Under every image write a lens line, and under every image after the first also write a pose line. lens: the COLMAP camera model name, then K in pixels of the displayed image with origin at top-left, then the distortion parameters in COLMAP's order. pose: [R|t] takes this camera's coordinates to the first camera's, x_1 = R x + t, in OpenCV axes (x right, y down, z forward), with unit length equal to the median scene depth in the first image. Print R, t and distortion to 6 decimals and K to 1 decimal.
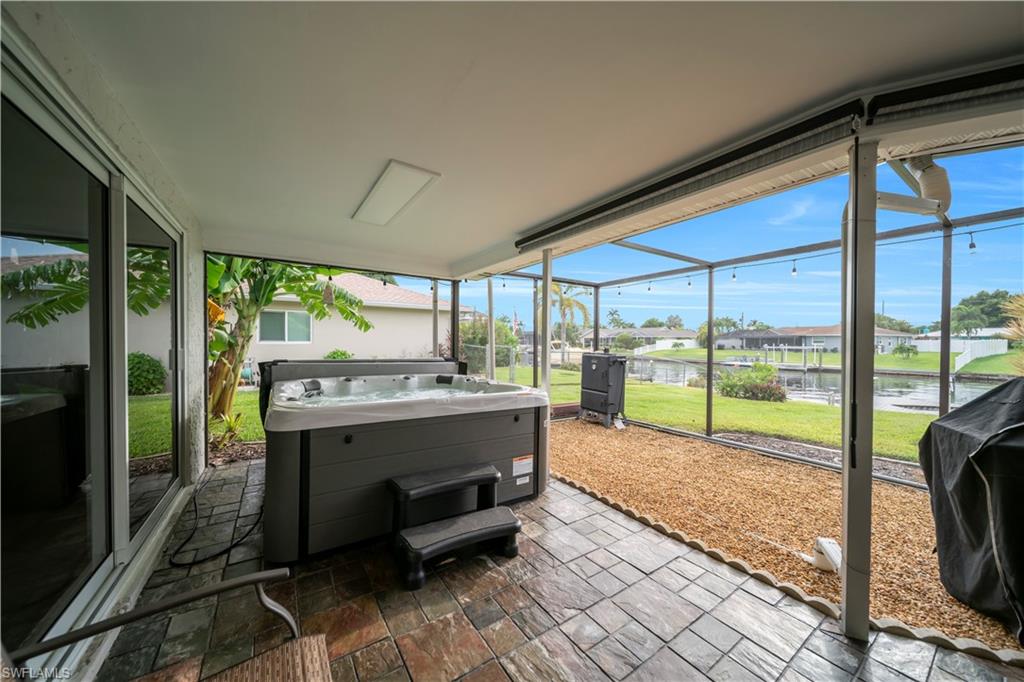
lens RADIAL K [[351.9, 0, 512.0], [0, 351.9, 341.0], [0, 0, 1]] dist [-0.001428, -0.000161]
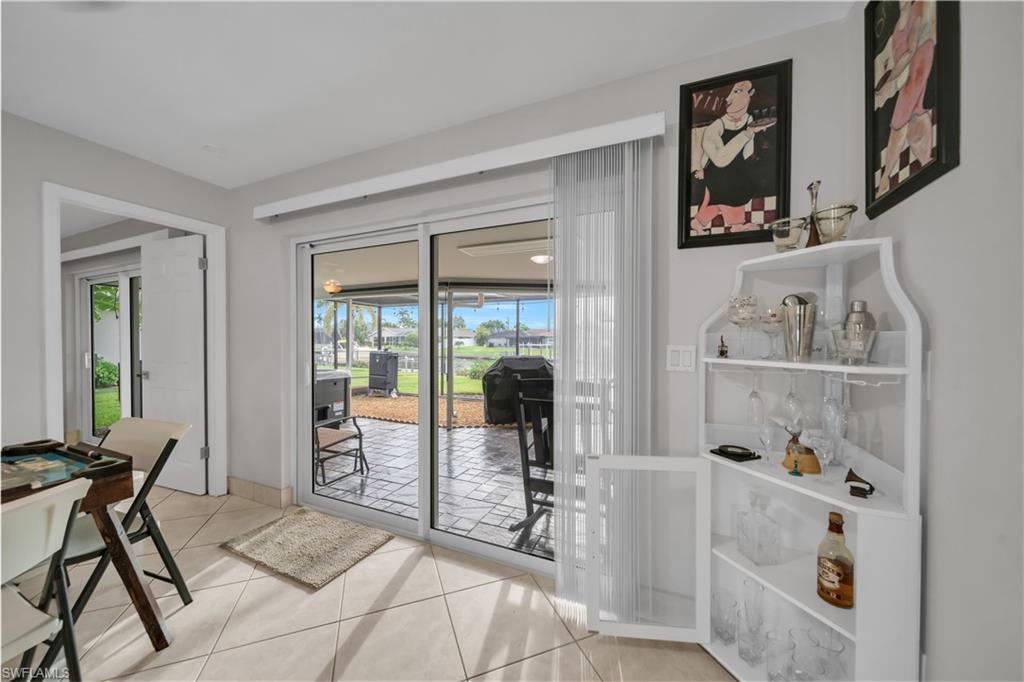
lens RADIAL K [[351.9, 0, 512.0], [0, 351.9, 341.0], [0, 0, 1]] dist [-0.001428, -0.000161]
pose [[0.838401, -0.000809, 0.545053, -0.074667], [-0.002026, 0.999987, 0.004600, -0.013342], [-0.545050, -0.004961, 0.838389, -0.400757]]
